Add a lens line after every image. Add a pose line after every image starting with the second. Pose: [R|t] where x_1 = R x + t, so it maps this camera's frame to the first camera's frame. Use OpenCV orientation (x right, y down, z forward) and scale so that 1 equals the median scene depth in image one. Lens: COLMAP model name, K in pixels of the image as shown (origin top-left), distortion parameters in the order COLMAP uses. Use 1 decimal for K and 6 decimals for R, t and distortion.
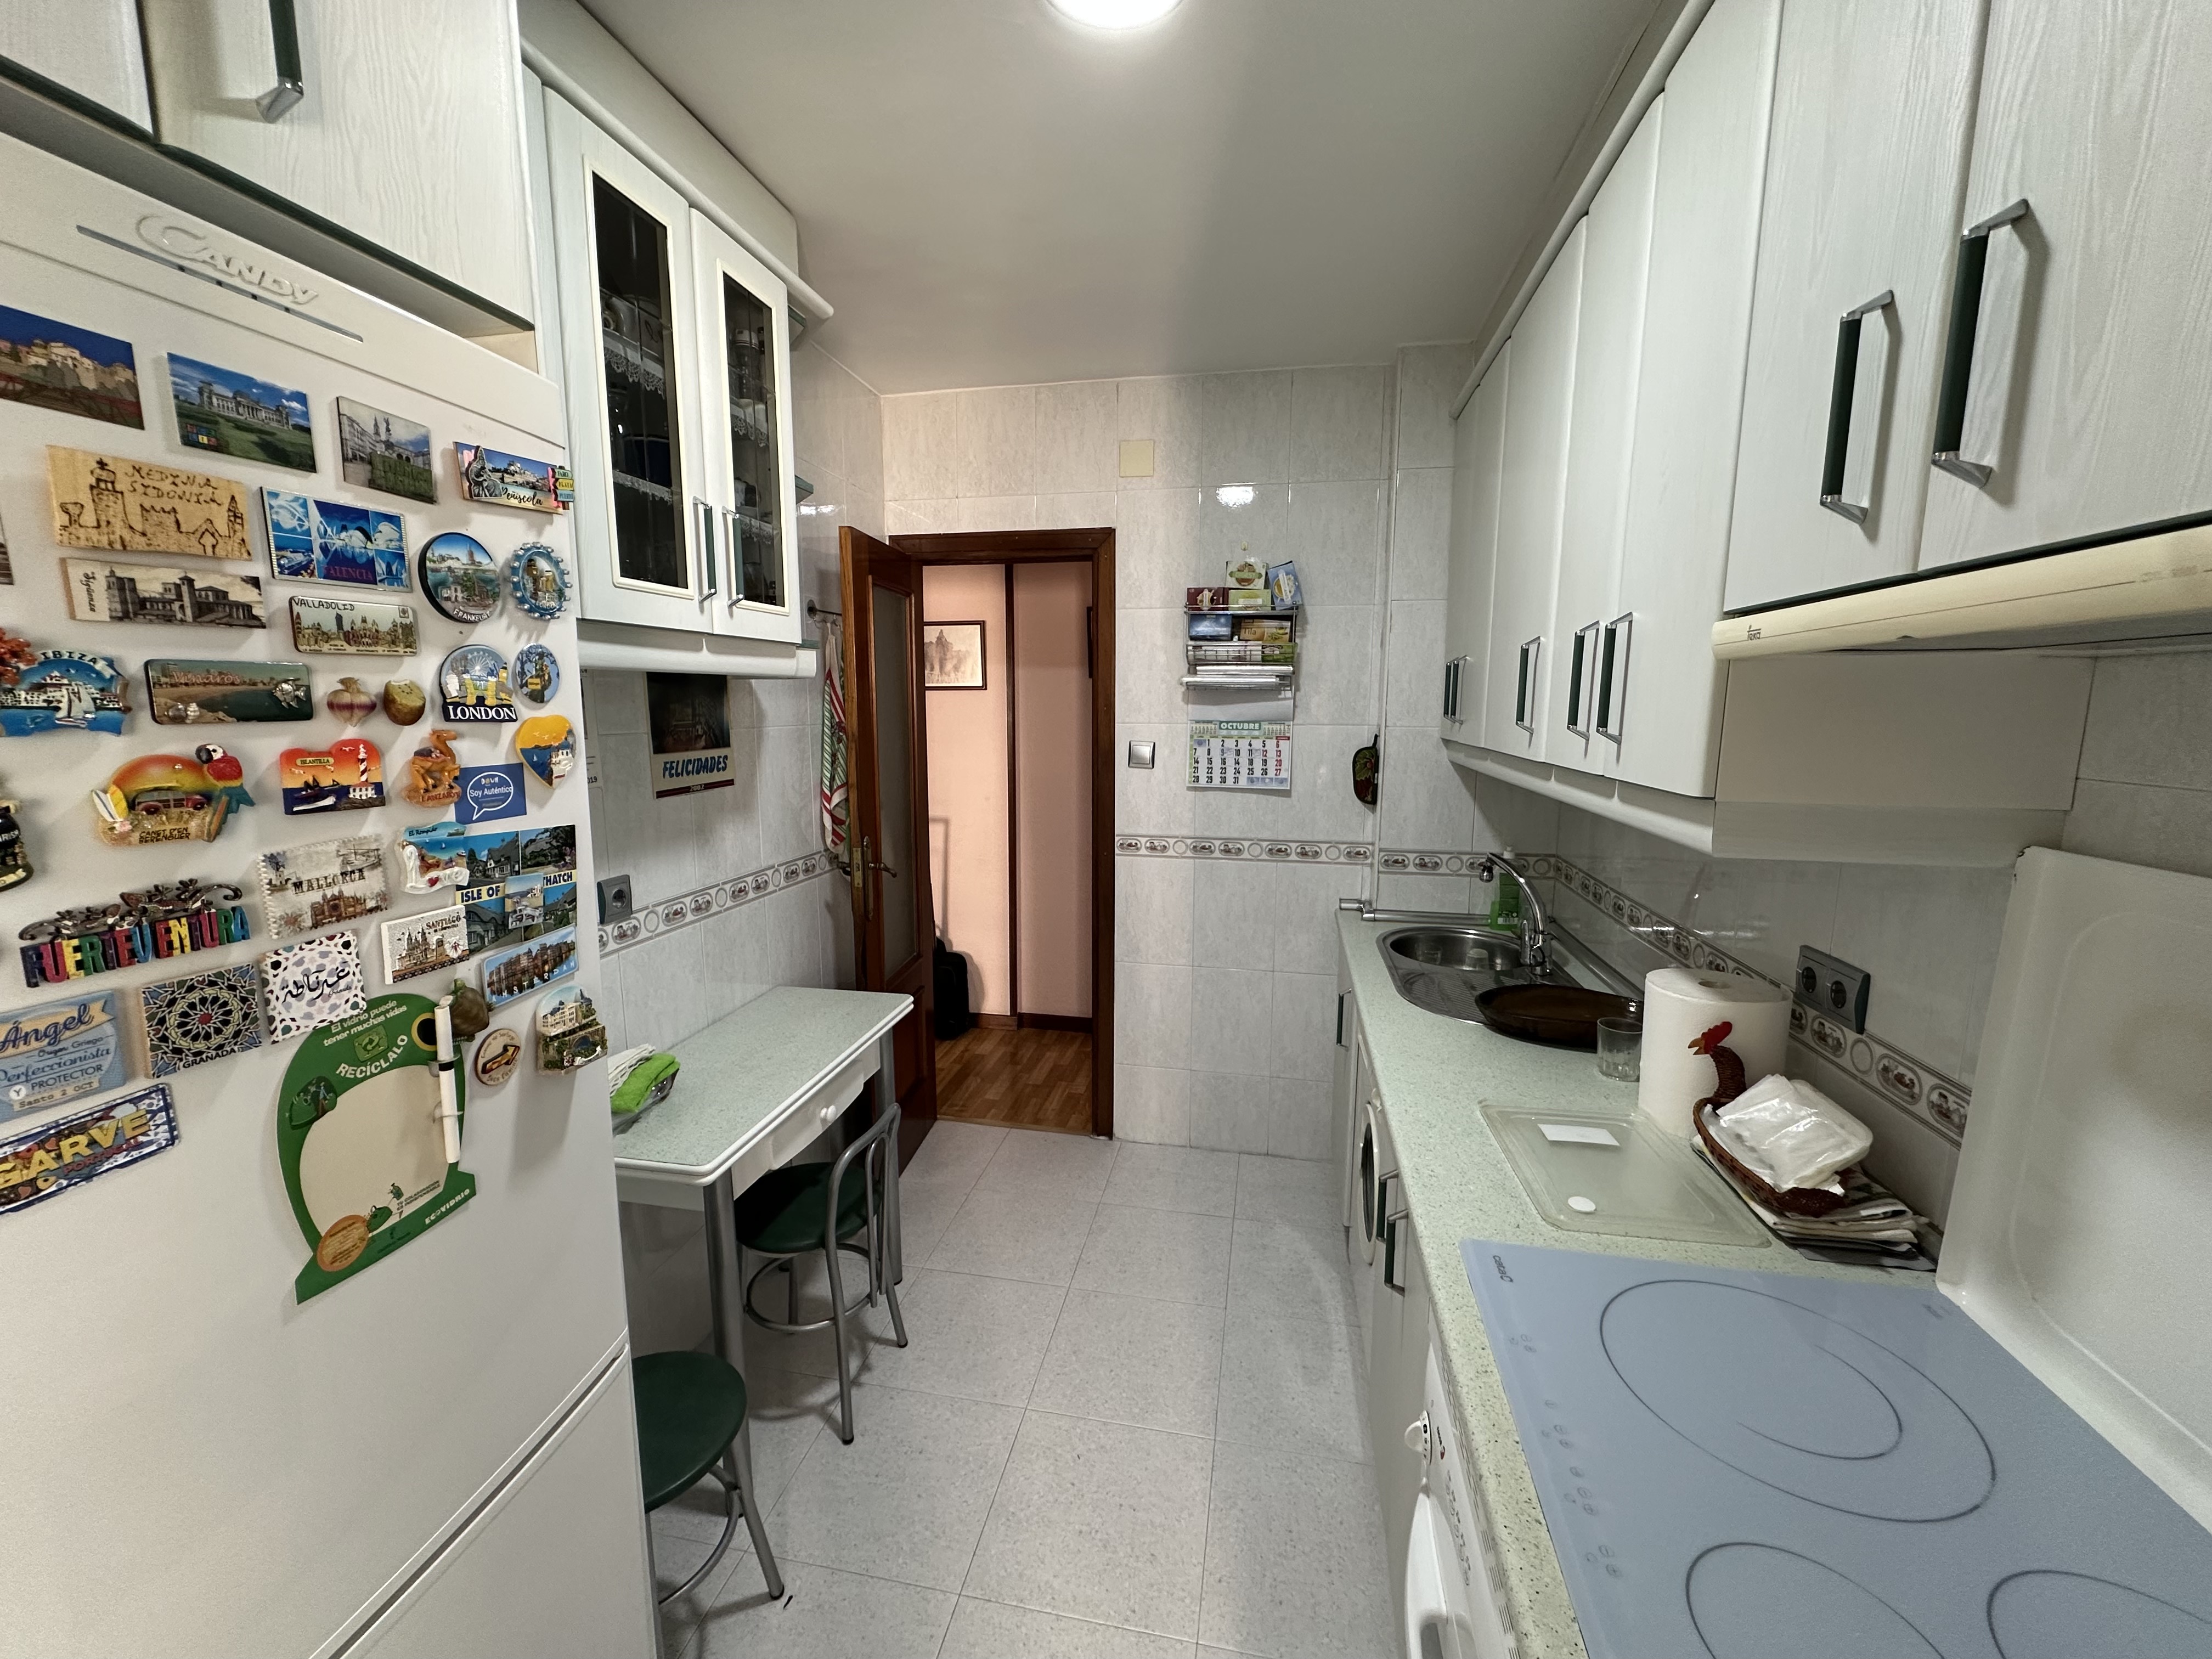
lens RADIAL K [[872.4, 0, 1111.0], [0, 872.4, 831.0], [0, 0, 1]] dist [0.000616, 0.000067]
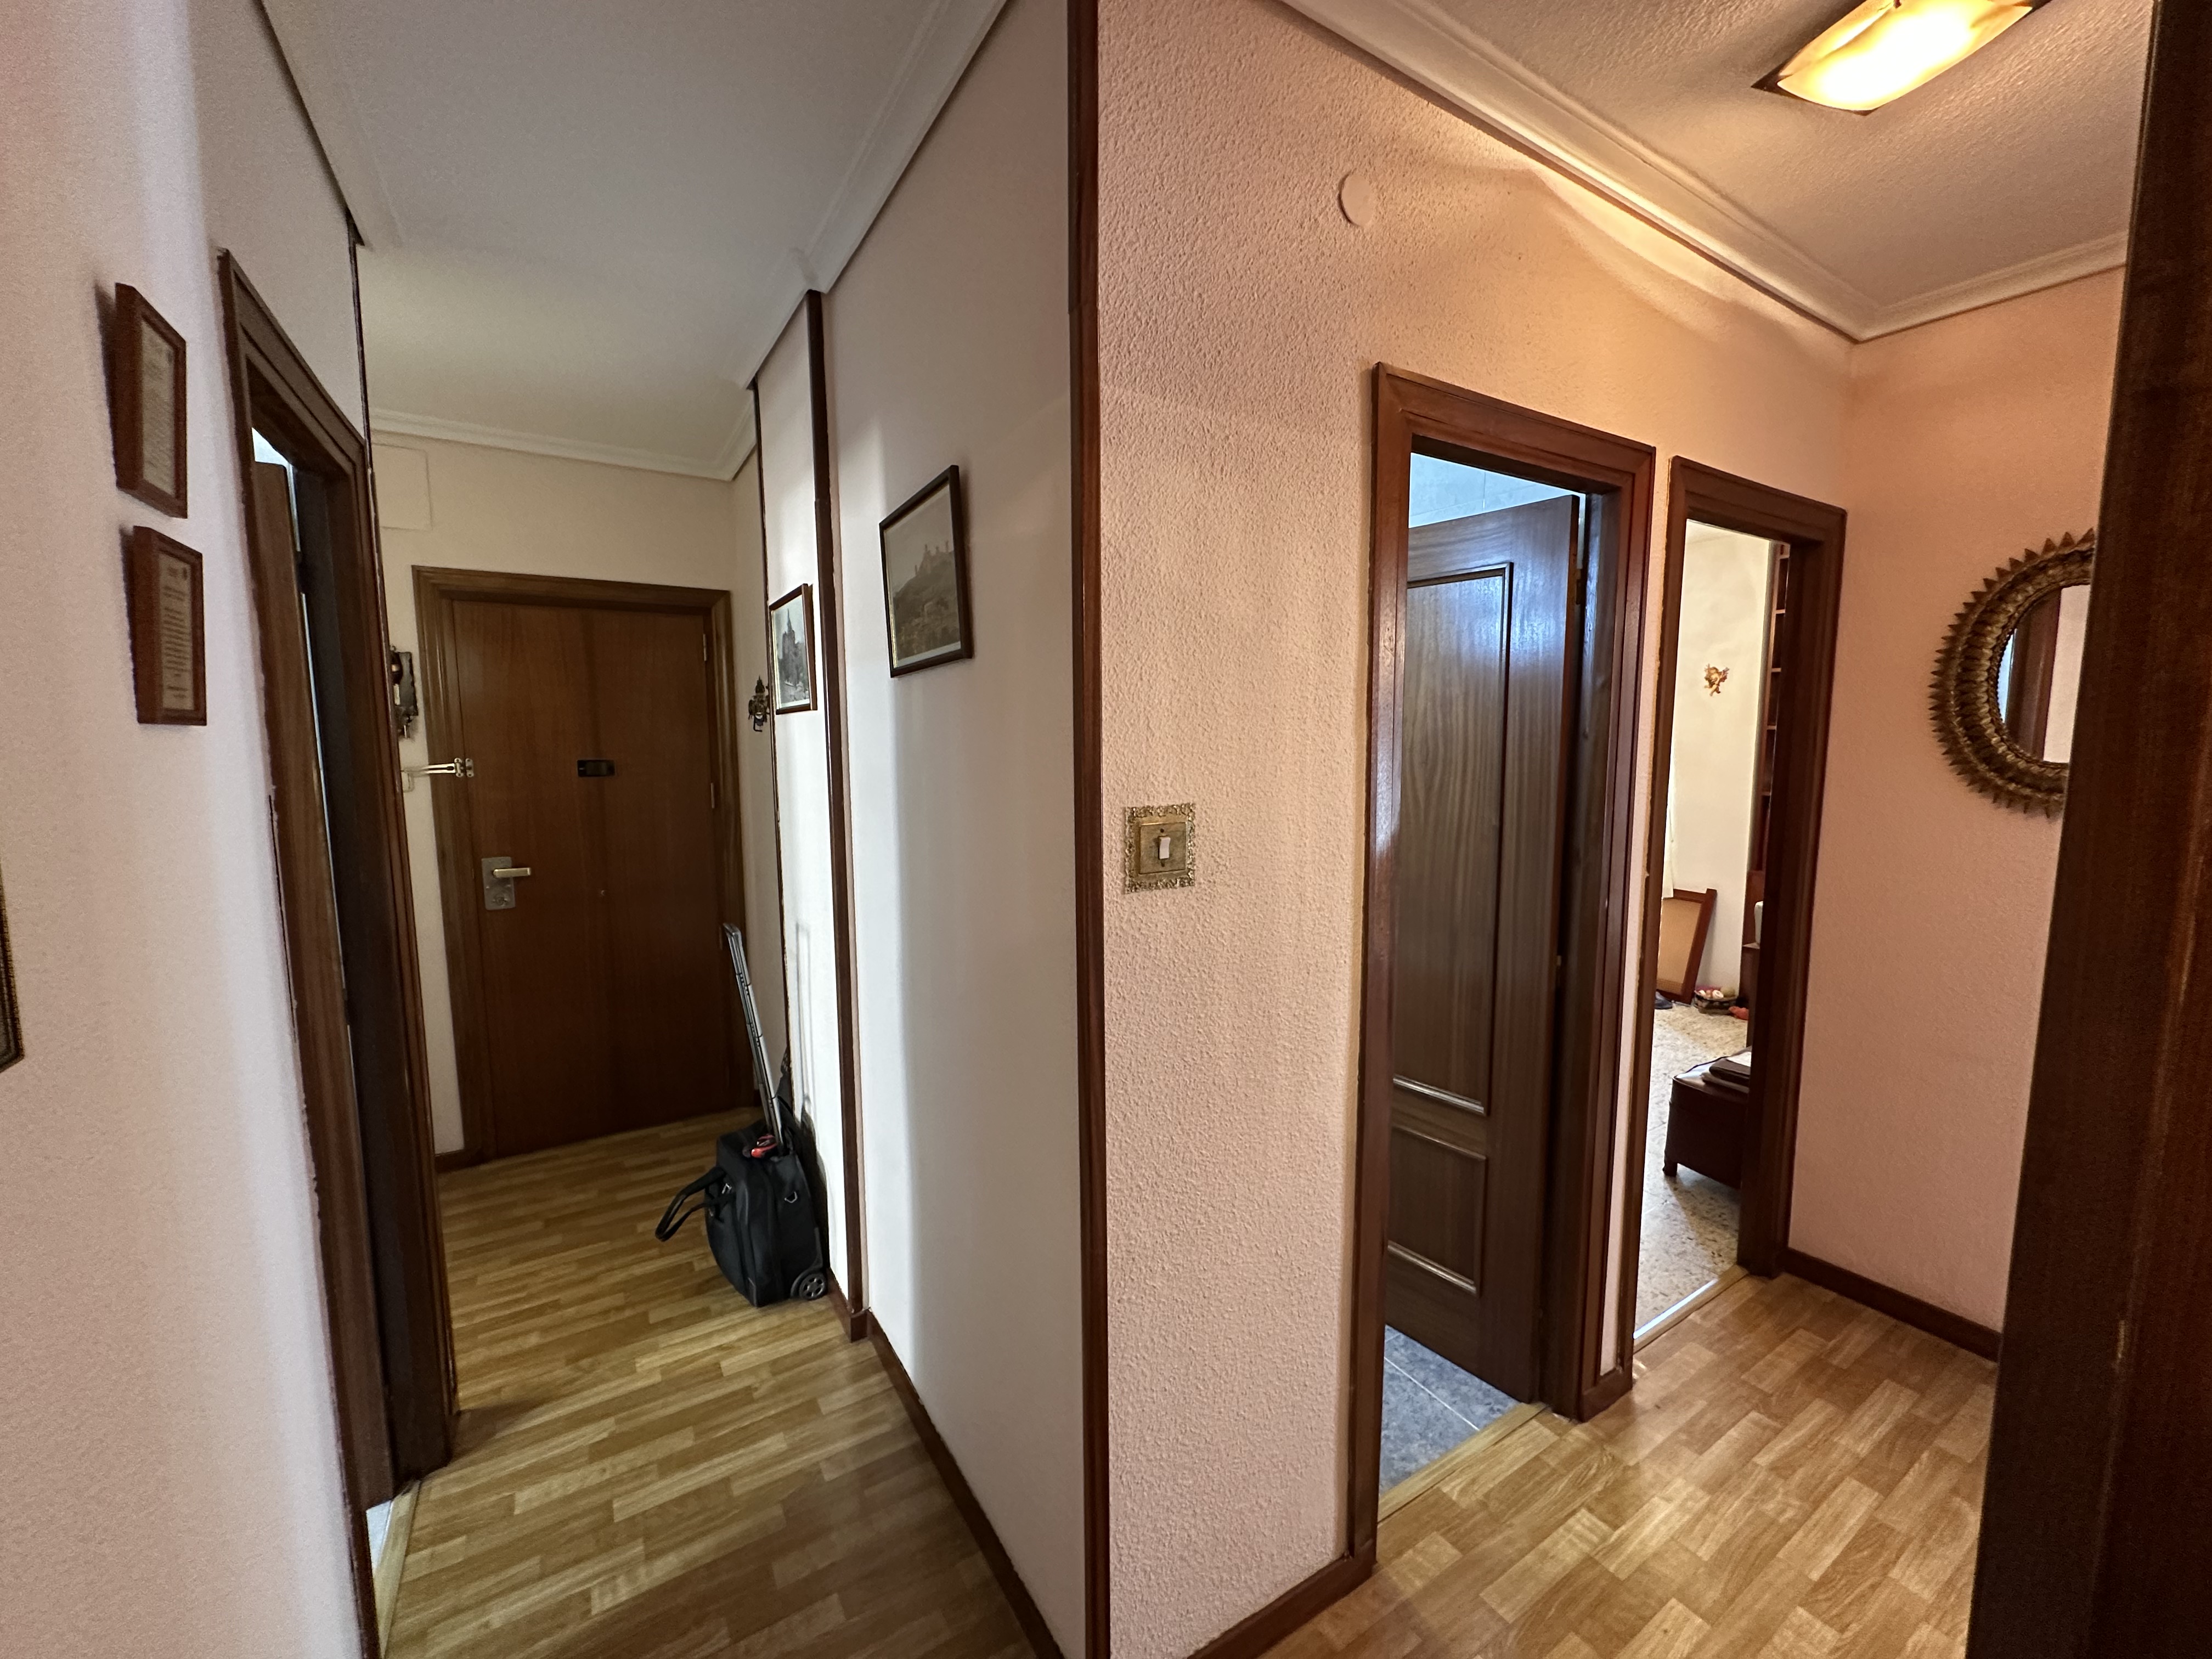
lens RADIAL K [[872.4, 0, 1107.4], [0, 872.4, 825.1], [0, 0, 1]] dist [0.000616, 0.000067]
pose [[0.679375, 0.068112, -0.730623, 0.453669], [-0.096337, 0.995344, 0.003211, -0.133885], [0.727440, 0.068205, 0.682773, 0.859462]]
